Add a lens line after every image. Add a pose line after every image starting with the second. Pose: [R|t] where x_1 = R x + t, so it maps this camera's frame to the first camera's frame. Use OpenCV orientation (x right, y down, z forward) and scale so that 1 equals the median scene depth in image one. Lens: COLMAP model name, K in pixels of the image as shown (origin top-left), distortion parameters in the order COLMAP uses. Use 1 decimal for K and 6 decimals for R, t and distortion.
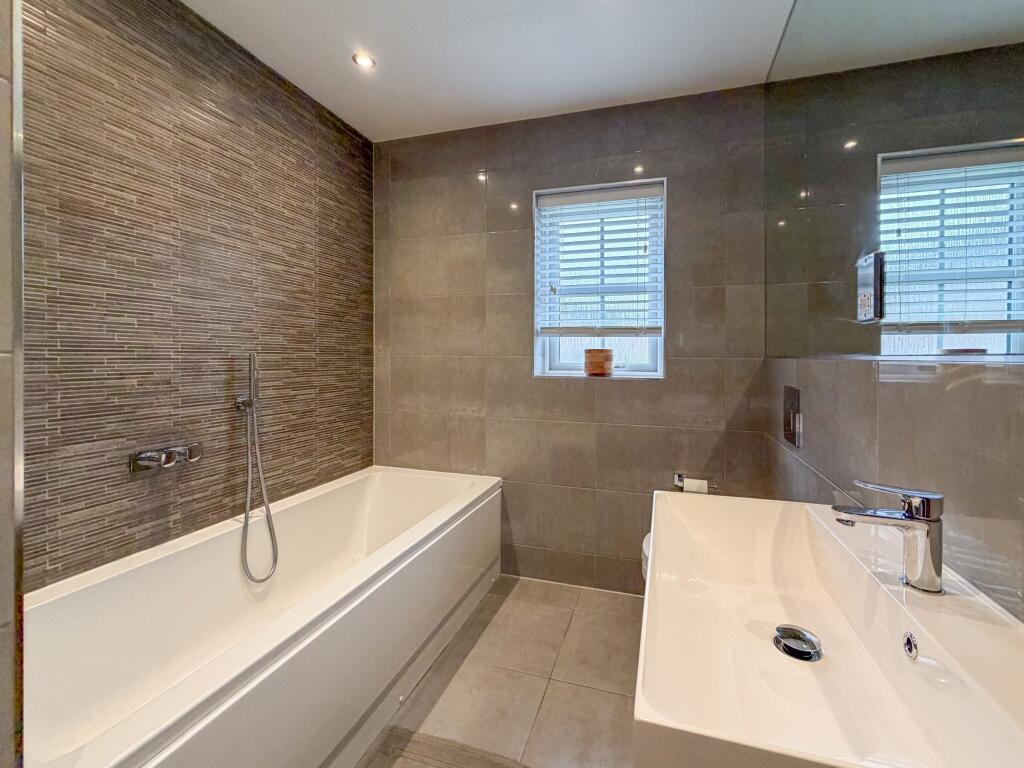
lens RADIAL K [[413.8, 0, 542.8], [0, 413.8, 355.9], [0, 0, 1]] dist [0.001437, -0.001436]
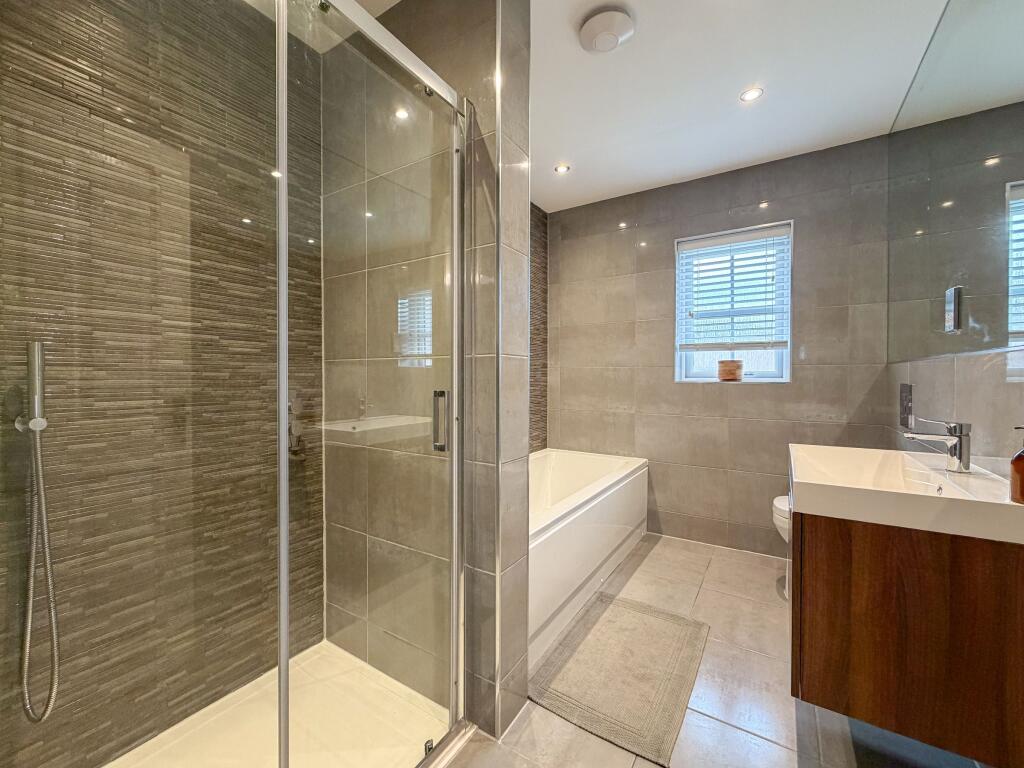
lens RADIAL K [[413.8, 0, 514.2], [0, 413.8, 385.2], [0, 0, 1]] dist [0.001437, -0.001436]
pose [[0.960942, -0.001121, -0.276748, -0.147083], [0.006108, 0.999834, 0.017158, 0.034119], [0.276683, -0.018178, 0.960789, -0.393157]]
